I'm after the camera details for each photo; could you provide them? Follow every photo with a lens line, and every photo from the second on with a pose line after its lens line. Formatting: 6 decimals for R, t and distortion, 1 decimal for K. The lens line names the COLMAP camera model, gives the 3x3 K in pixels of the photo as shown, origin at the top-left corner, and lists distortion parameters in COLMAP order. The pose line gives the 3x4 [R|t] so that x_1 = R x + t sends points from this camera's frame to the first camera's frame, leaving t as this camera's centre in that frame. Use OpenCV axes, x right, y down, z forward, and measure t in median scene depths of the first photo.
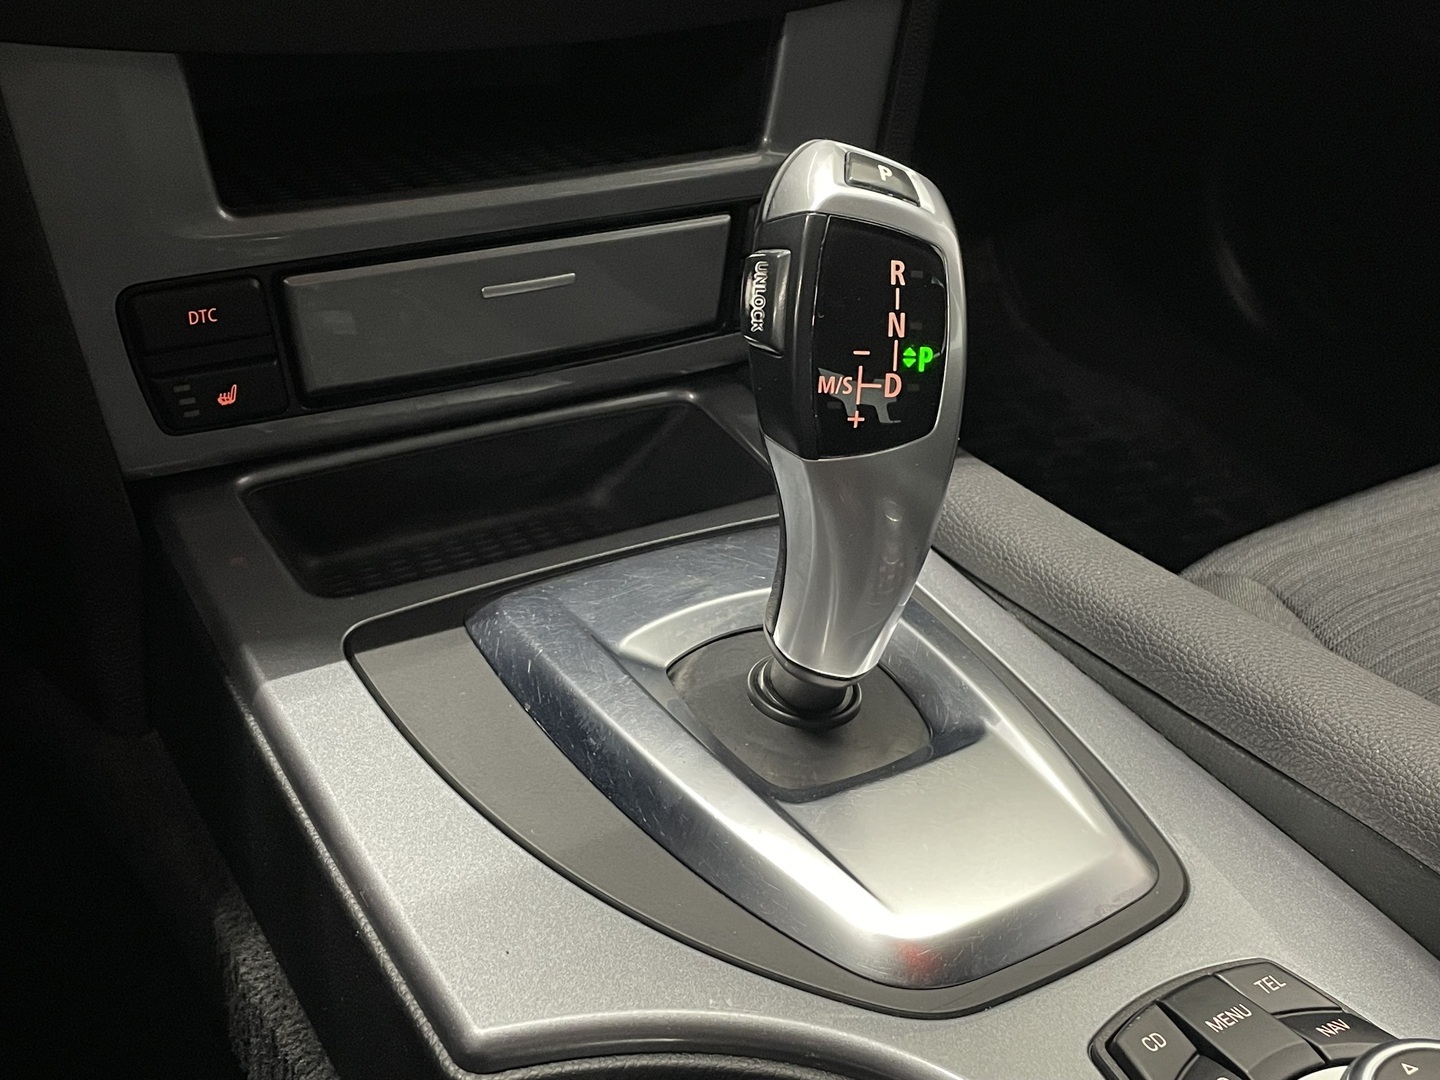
lens RADIAL K [[1720.5, 0, 706.5], [0, 1720.5, 527.8], [0, 0, 1]] dist [0.029037, 0.000000]
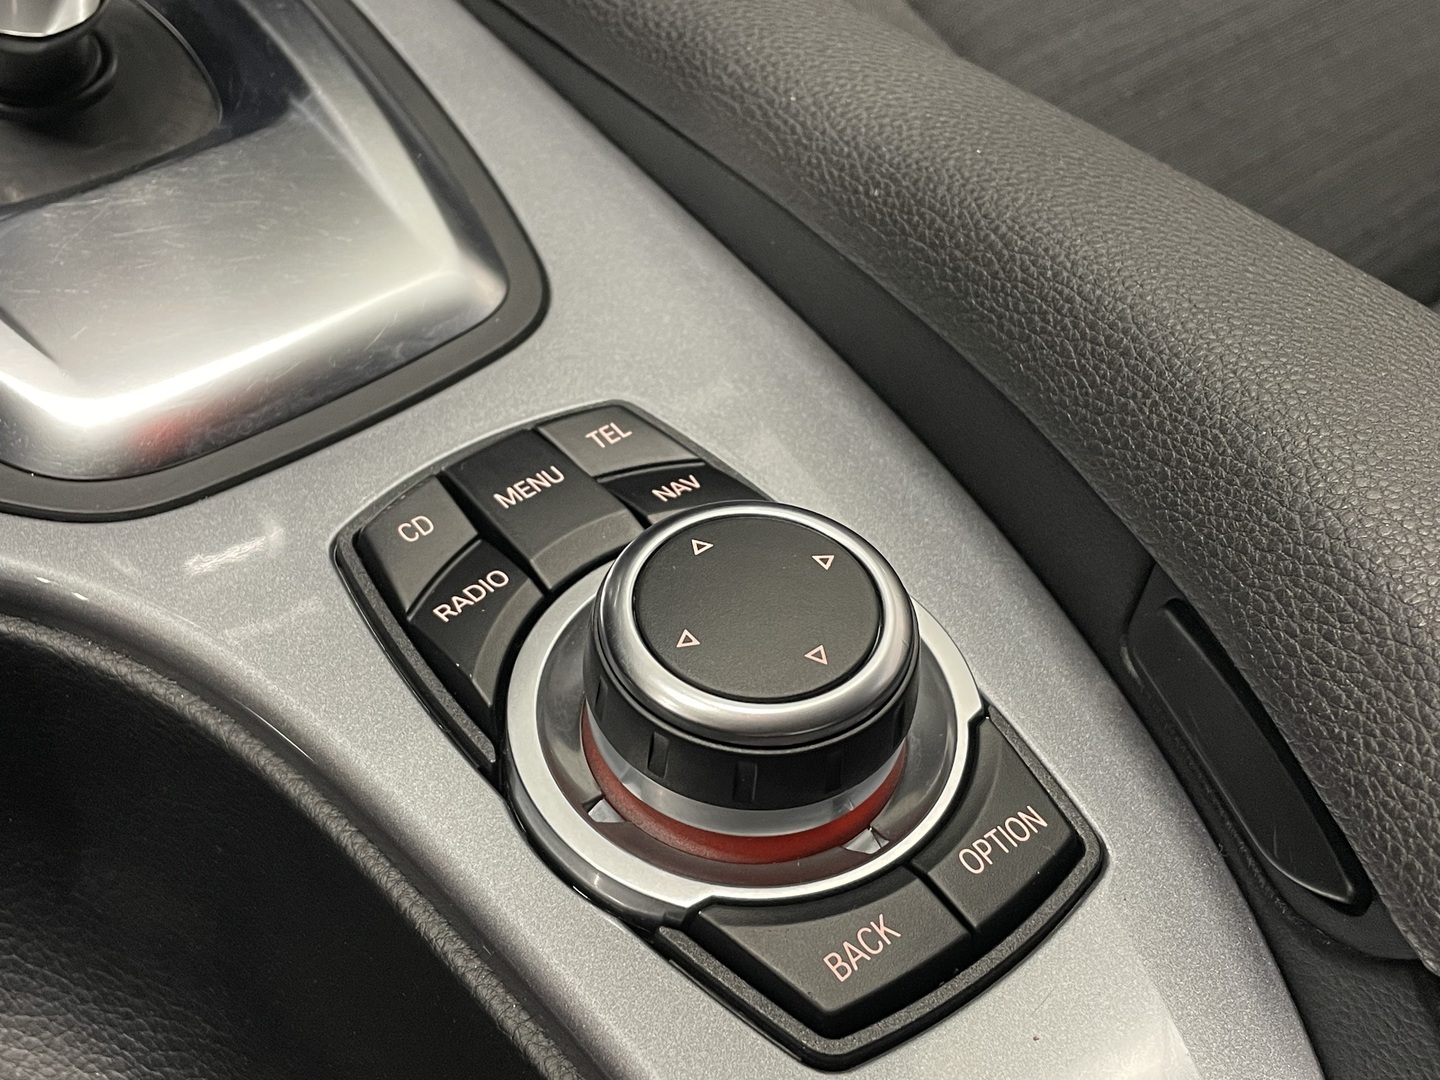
lens RADIAL K [[1720.5, 0, 724.4], [0, 1720.5, 545.3], [0, 0, 1]] dist [0.029037, 0.000000]
pose [[0.995244, -0.077189, 0.059421, 0.350006], [0.053975, 0.944773, 0.323250, 0.083983], [-0.081091, -0.318506, 0.944446, 0.326915]]
